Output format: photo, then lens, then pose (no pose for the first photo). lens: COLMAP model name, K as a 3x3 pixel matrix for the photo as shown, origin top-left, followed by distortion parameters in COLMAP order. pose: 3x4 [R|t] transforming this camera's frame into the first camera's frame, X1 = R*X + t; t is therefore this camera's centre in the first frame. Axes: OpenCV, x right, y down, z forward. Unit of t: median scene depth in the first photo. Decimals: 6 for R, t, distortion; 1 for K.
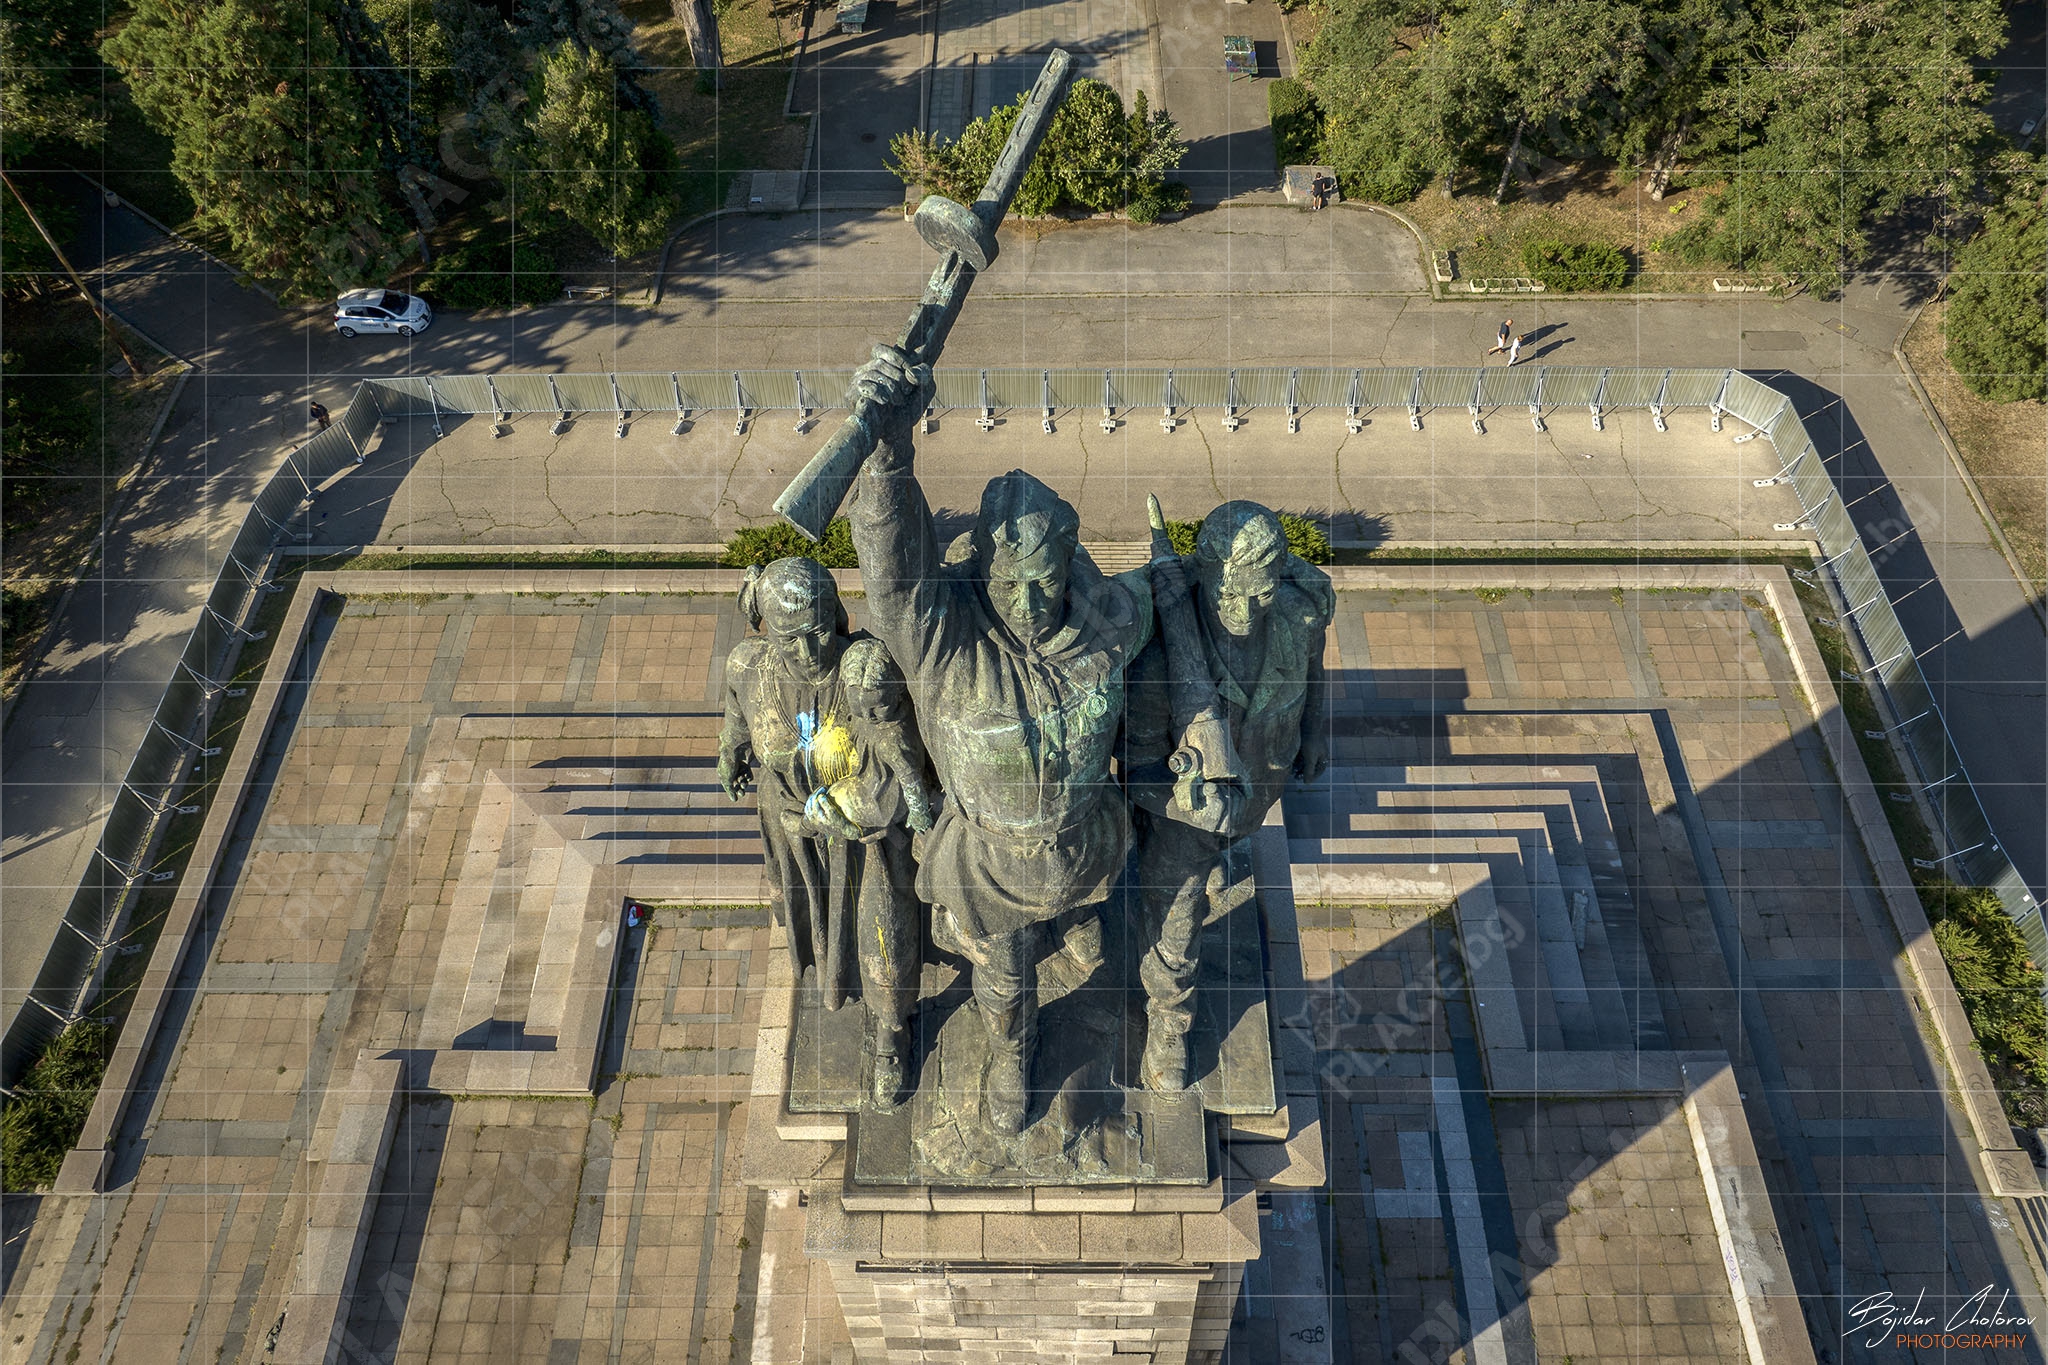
lens RADIAL K [[1259.2, 0, 1024.0], [0, 1259.2, 682.5], [0, 0, 1]] dist [-0.033692, 0.004181]
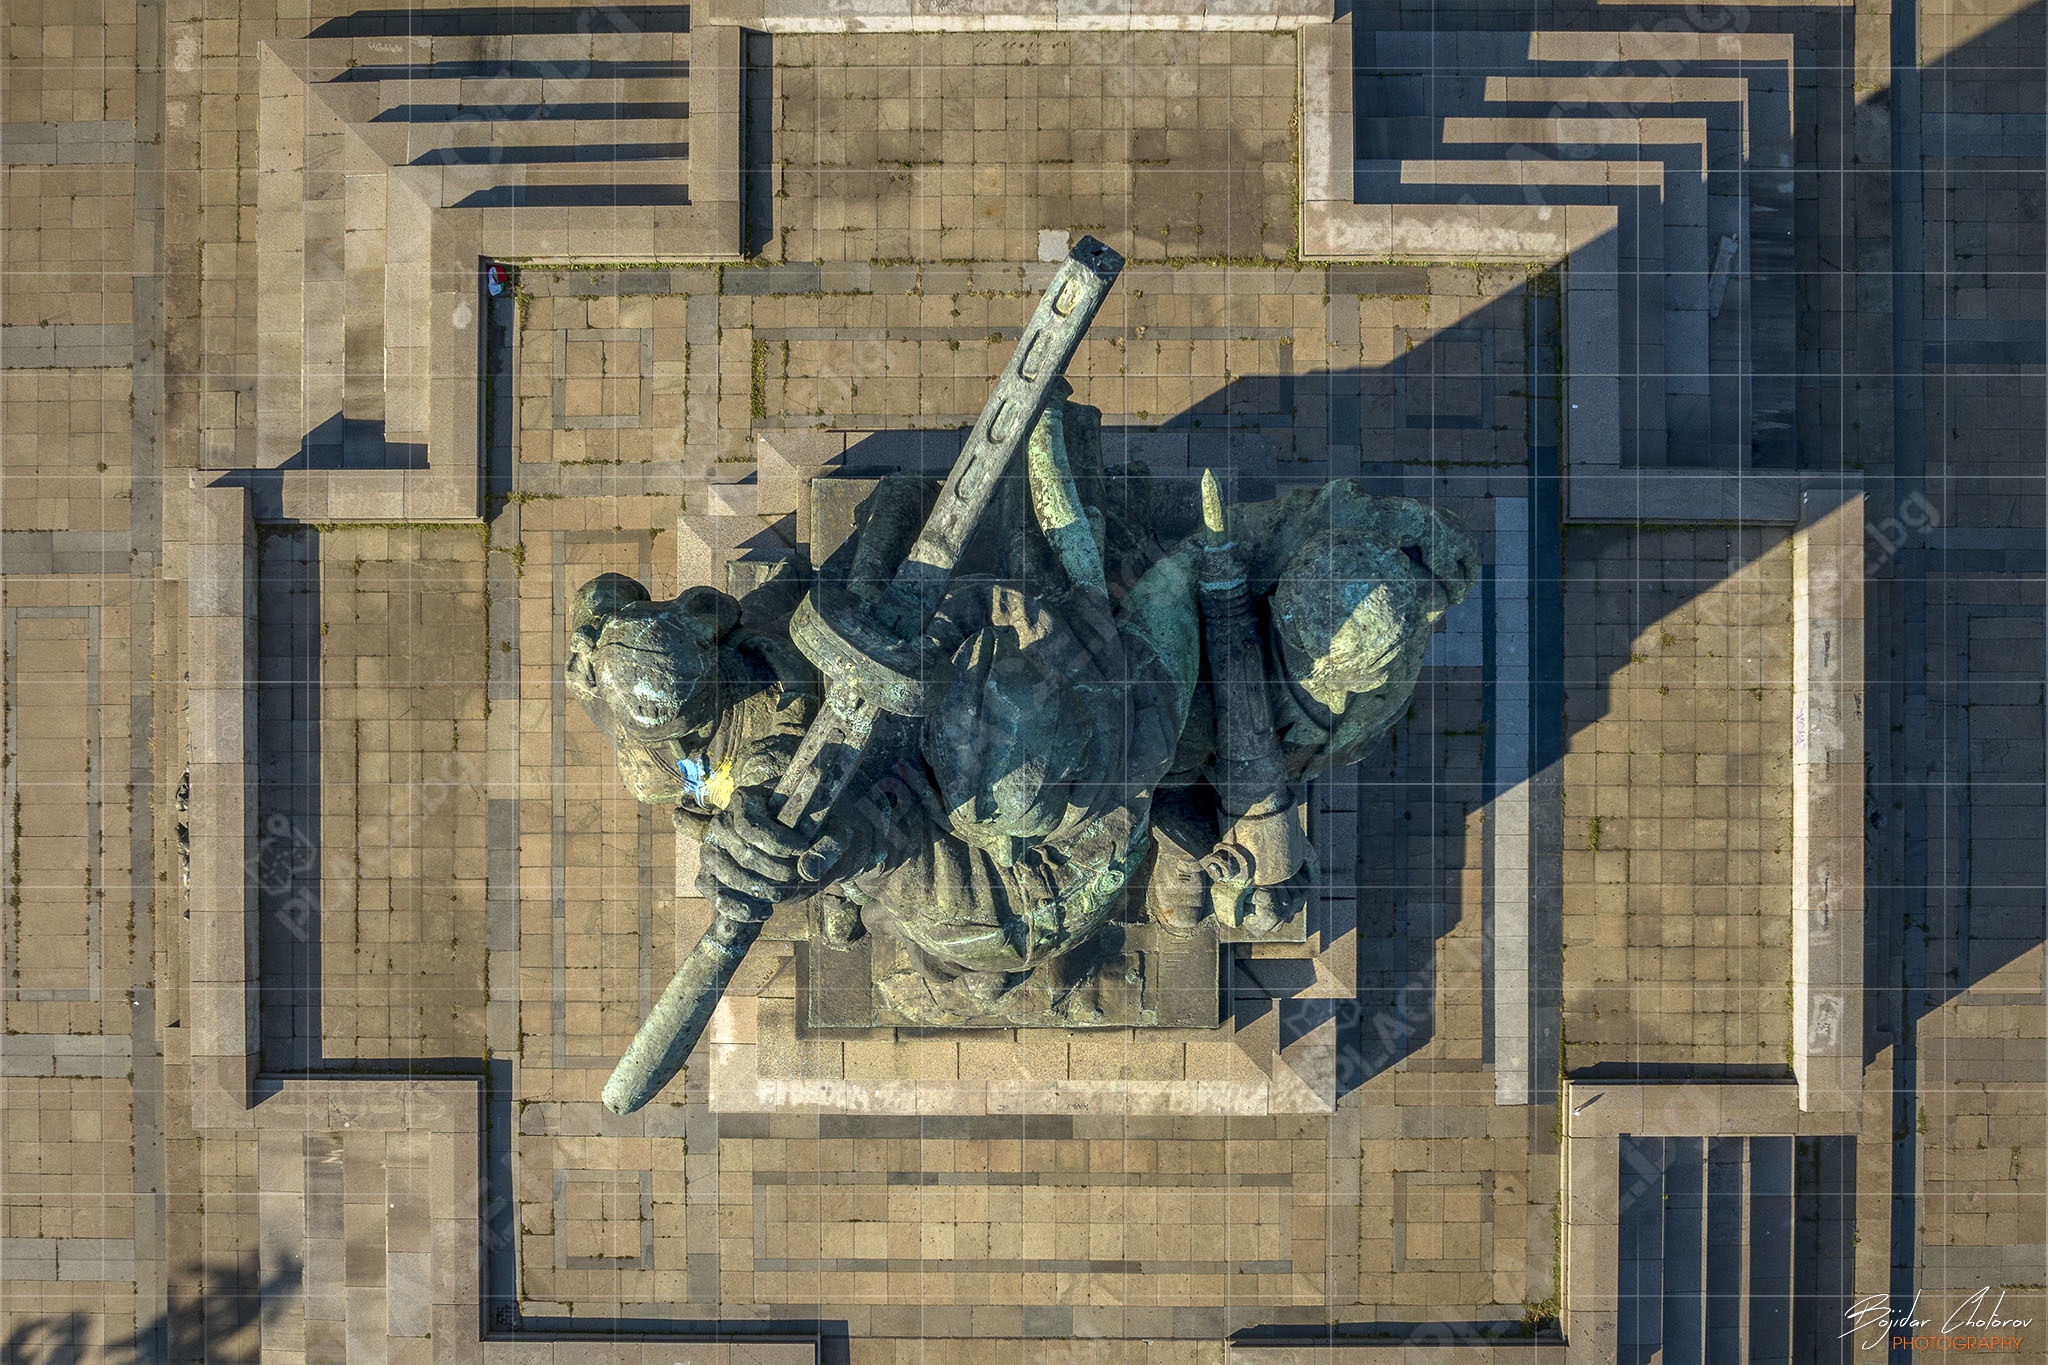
lens RADIAL K [[1537.5, 0, 1001.2], [0, 1537.5, 698.9], [0, 0, 1]] dist [-0.032531, -0.005647]
pose [[0.999988, -0.004526, -0.001599, 0.000004], [0.004663, 0.836673, 0.547683, -0.113835], [-0.001141, -0.547684, 0.836684, 0.074868]]
